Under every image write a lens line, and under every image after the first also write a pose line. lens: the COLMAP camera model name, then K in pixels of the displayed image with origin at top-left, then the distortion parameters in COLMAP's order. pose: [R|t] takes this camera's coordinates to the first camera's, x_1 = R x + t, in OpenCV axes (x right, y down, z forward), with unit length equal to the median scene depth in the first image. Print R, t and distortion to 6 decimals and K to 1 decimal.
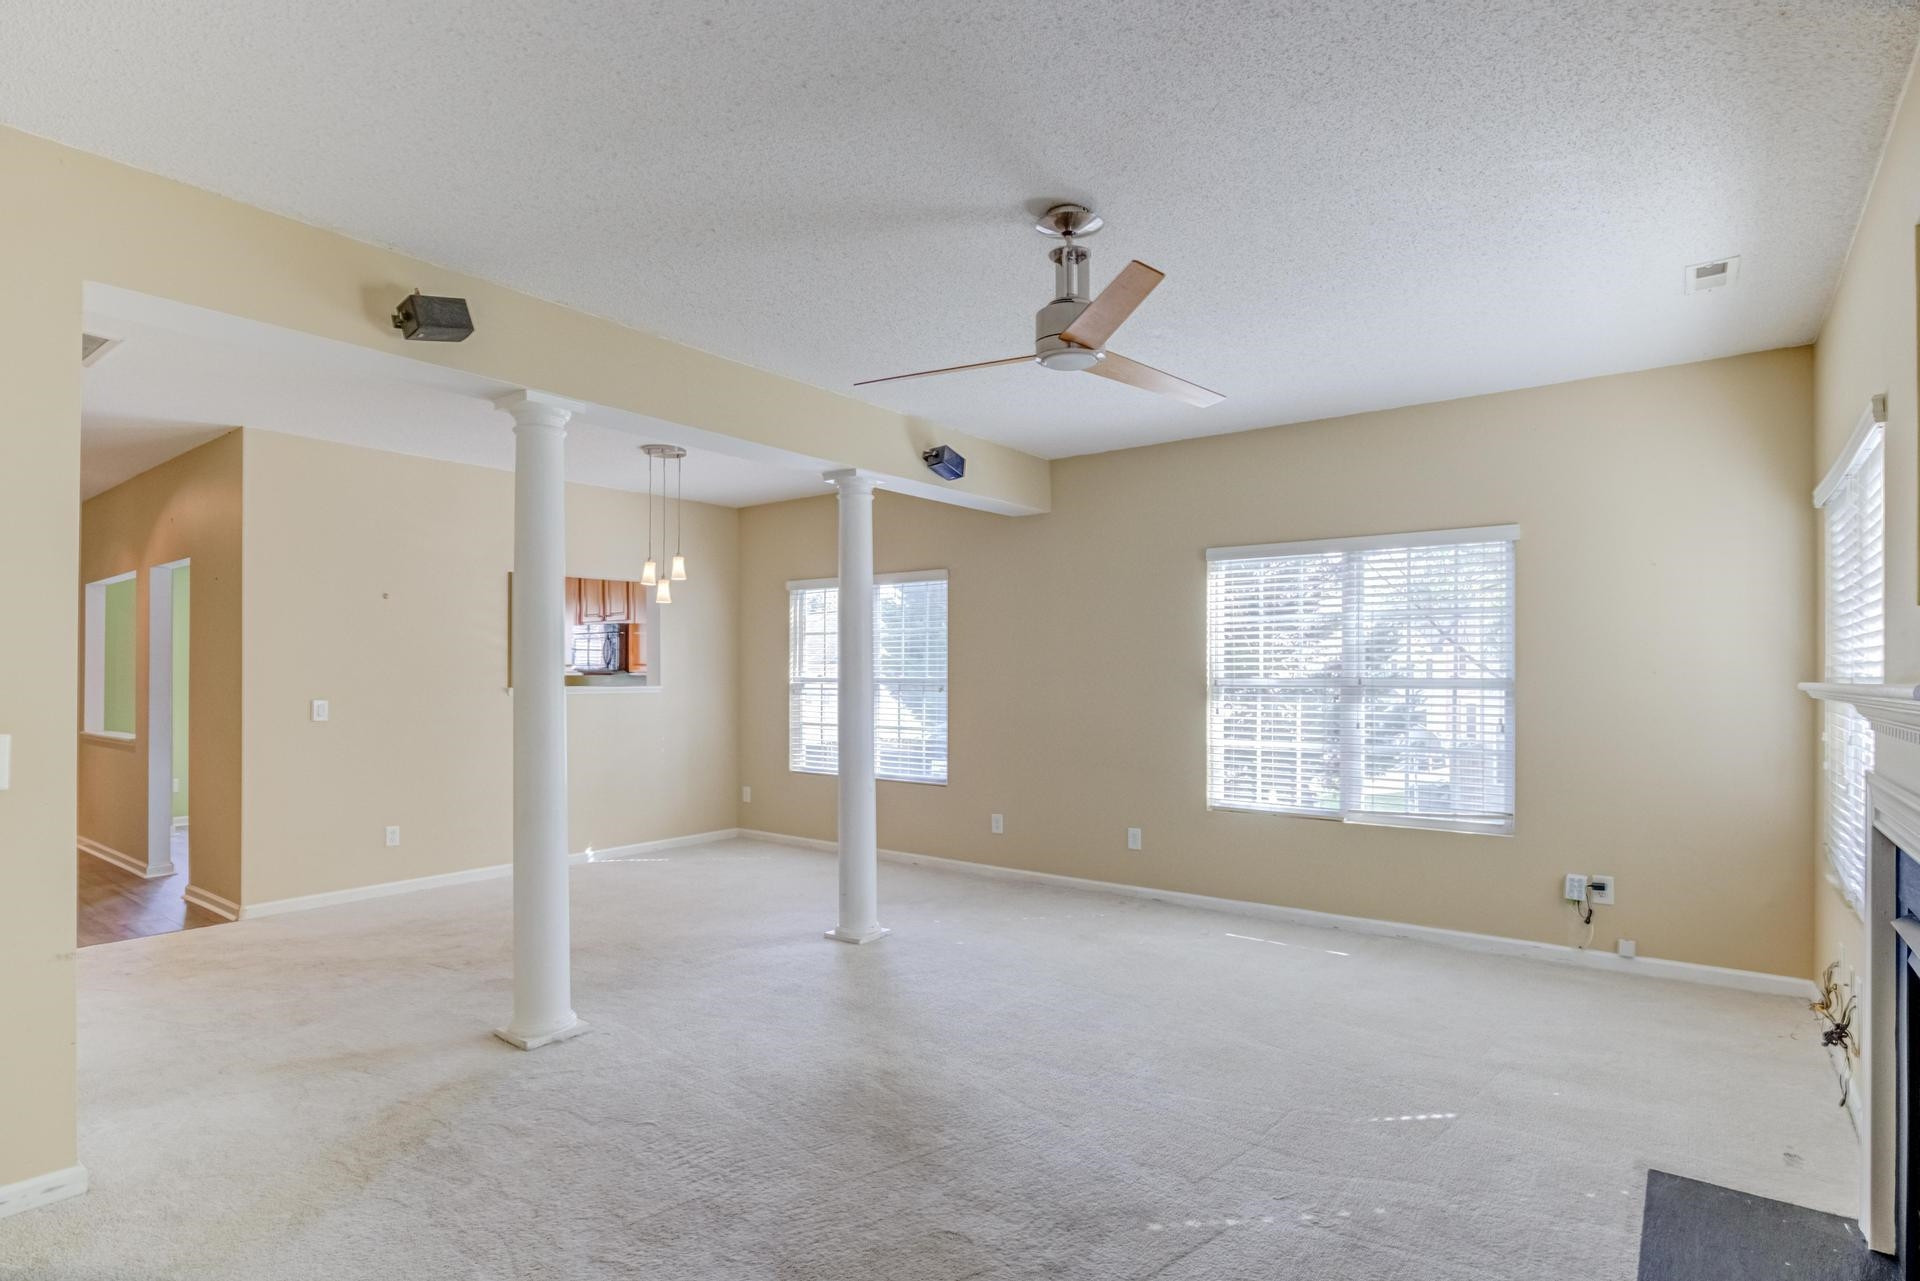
lens RADIAL K [[961.9, 0, 1001.4], [0, 961.9, 667.6], [0, 0, 1]] dist [-0.002923, -0.000524]
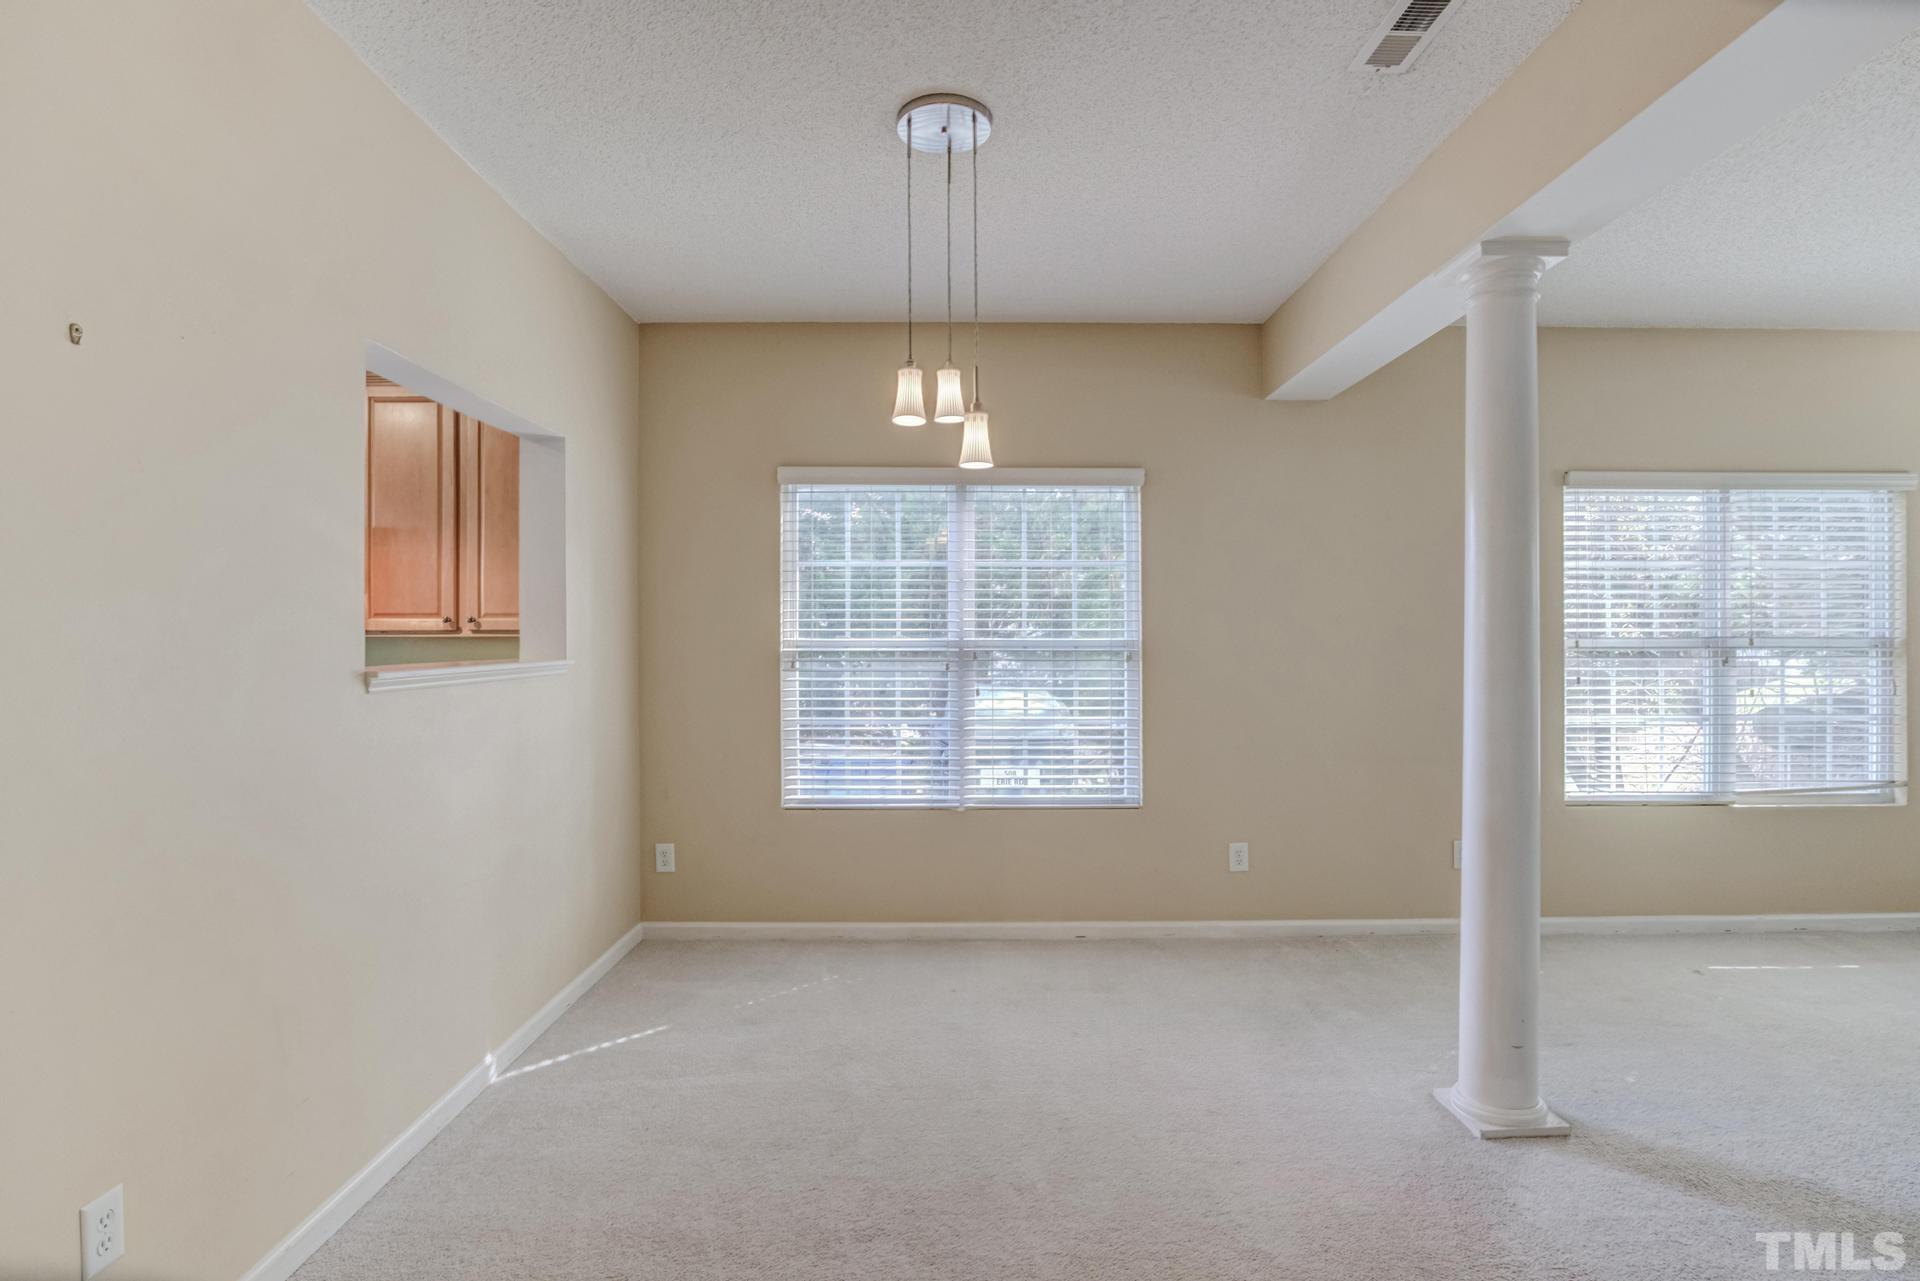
lens RADIAL K [[981.7, 0, 964.7], [0, 981.7, 634.0], [0, 0, 1]] dist [-0.005020, -0.002459]
pose [[0.808875, 0.011043, 0.587877, -0.536621], [-0.001592, 0.999861, -0.016592, 0.018425], [-0.587979, 0.012485, 0.808780, 0.536852]]
